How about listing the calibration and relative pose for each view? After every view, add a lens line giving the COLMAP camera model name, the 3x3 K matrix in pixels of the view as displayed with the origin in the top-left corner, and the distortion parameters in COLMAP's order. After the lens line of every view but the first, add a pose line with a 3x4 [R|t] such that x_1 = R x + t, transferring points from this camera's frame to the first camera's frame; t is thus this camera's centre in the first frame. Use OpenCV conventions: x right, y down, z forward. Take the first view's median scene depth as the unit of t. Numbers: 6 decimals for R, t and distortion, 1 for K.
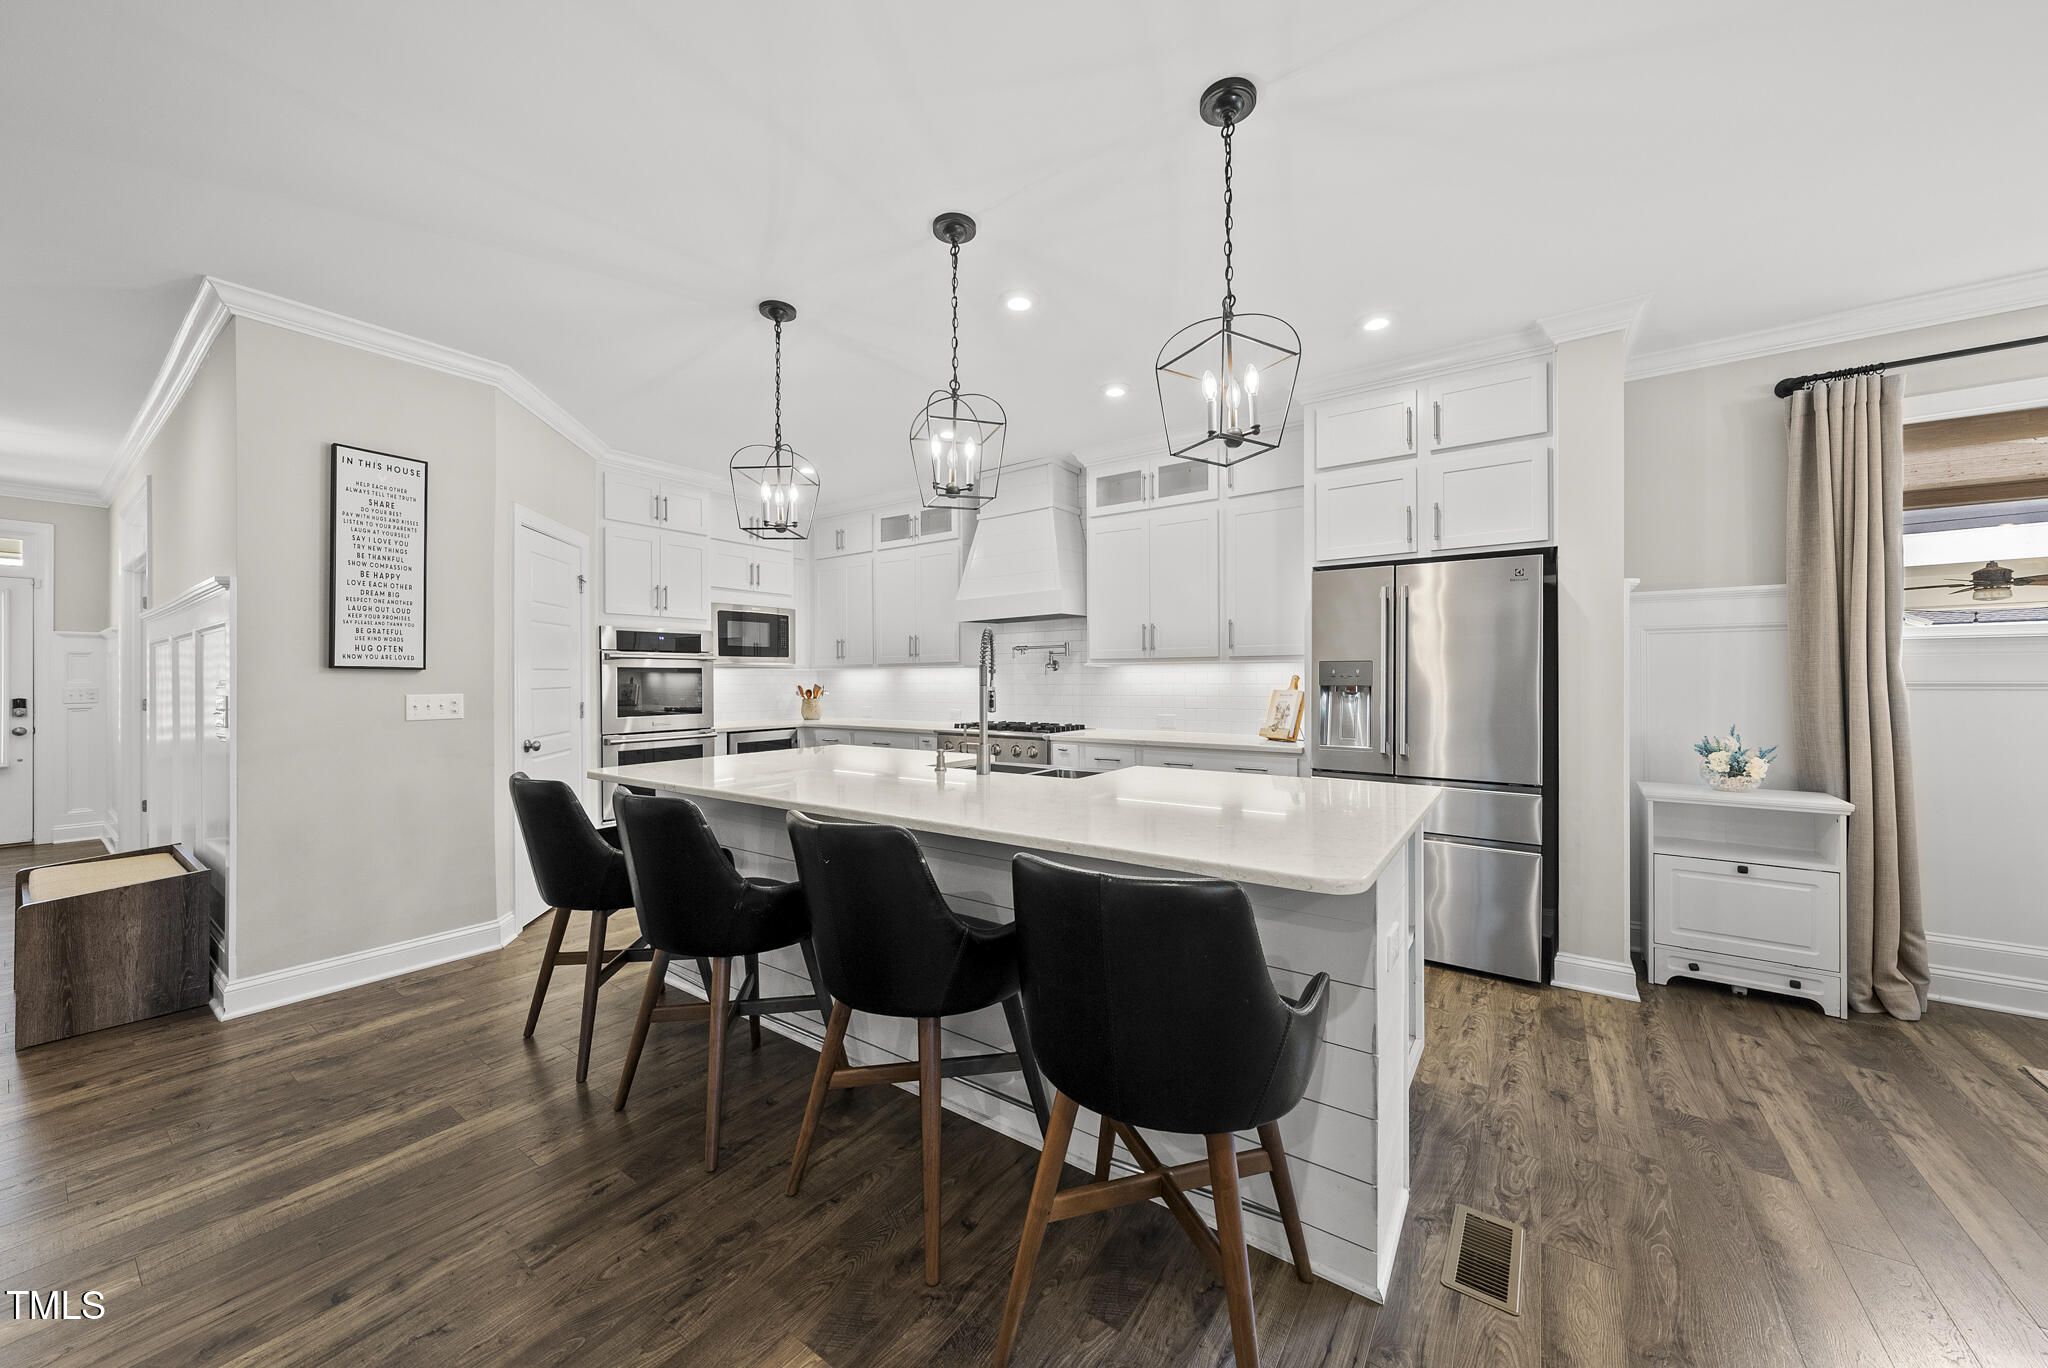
lens RADIAL K [[730.9, 0, 1020.8], [0, 730.9, 681.5], [0, 0, 1]] dist [-0.000696, -0.000041]
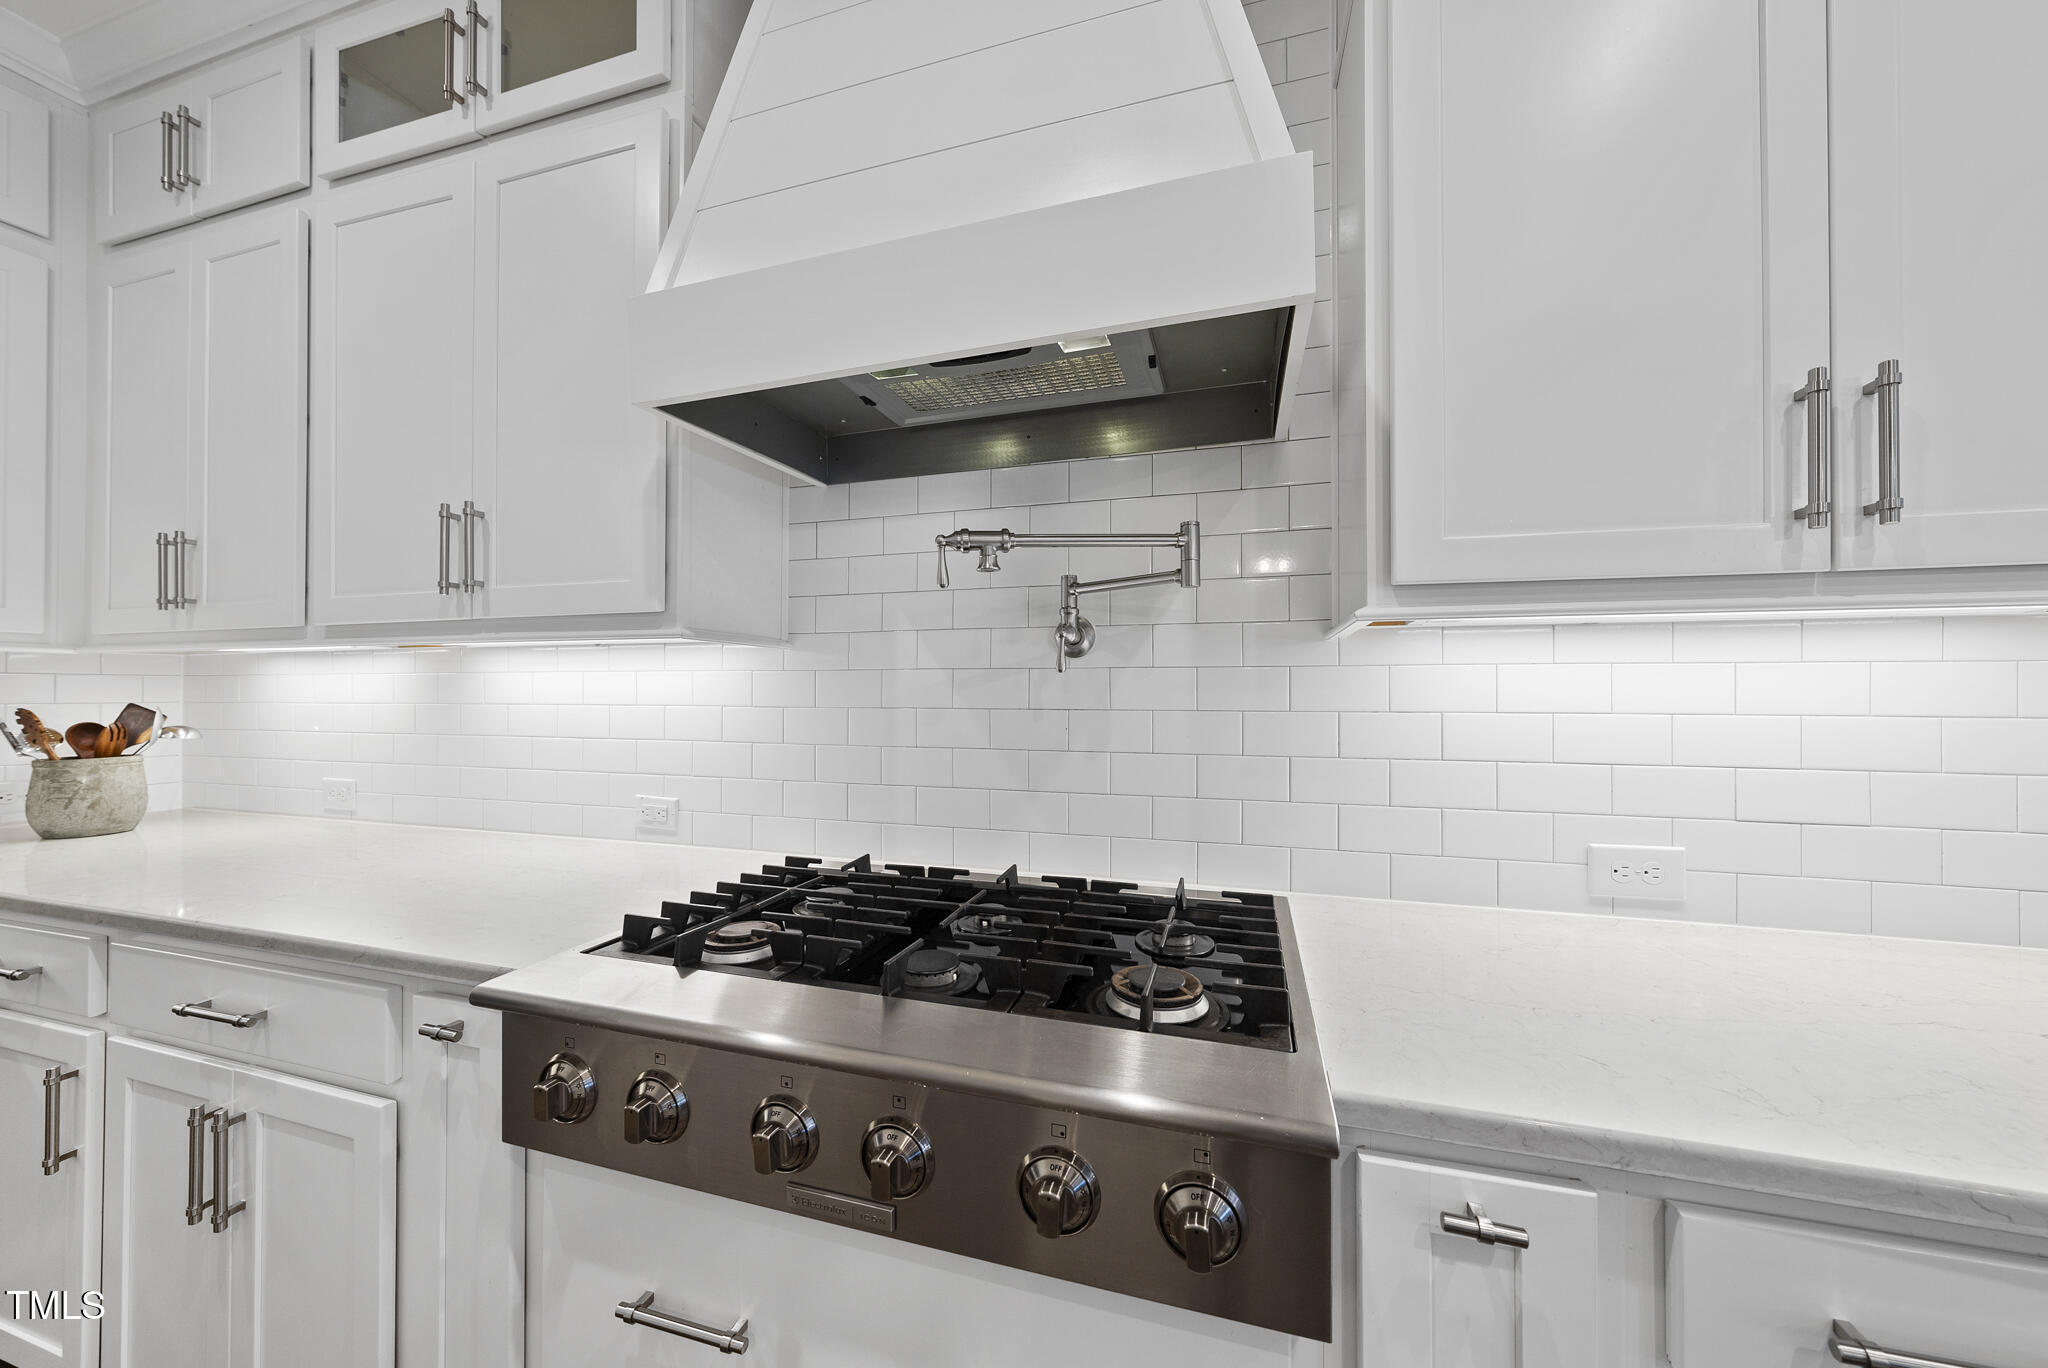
lens RADIAL K [[730.9, 0, 1024.4], [0, 730.9, 696.5], [0, 0, 1]] dist [-0.000696, -0.000041]
pose [[0.947509, 0.005993, 0.319672, -0.048824], [-0.004743, 0.999978, -0.004690, 0.000014], [-0.319693, 0.002928, 0.947517, 0.716615]]
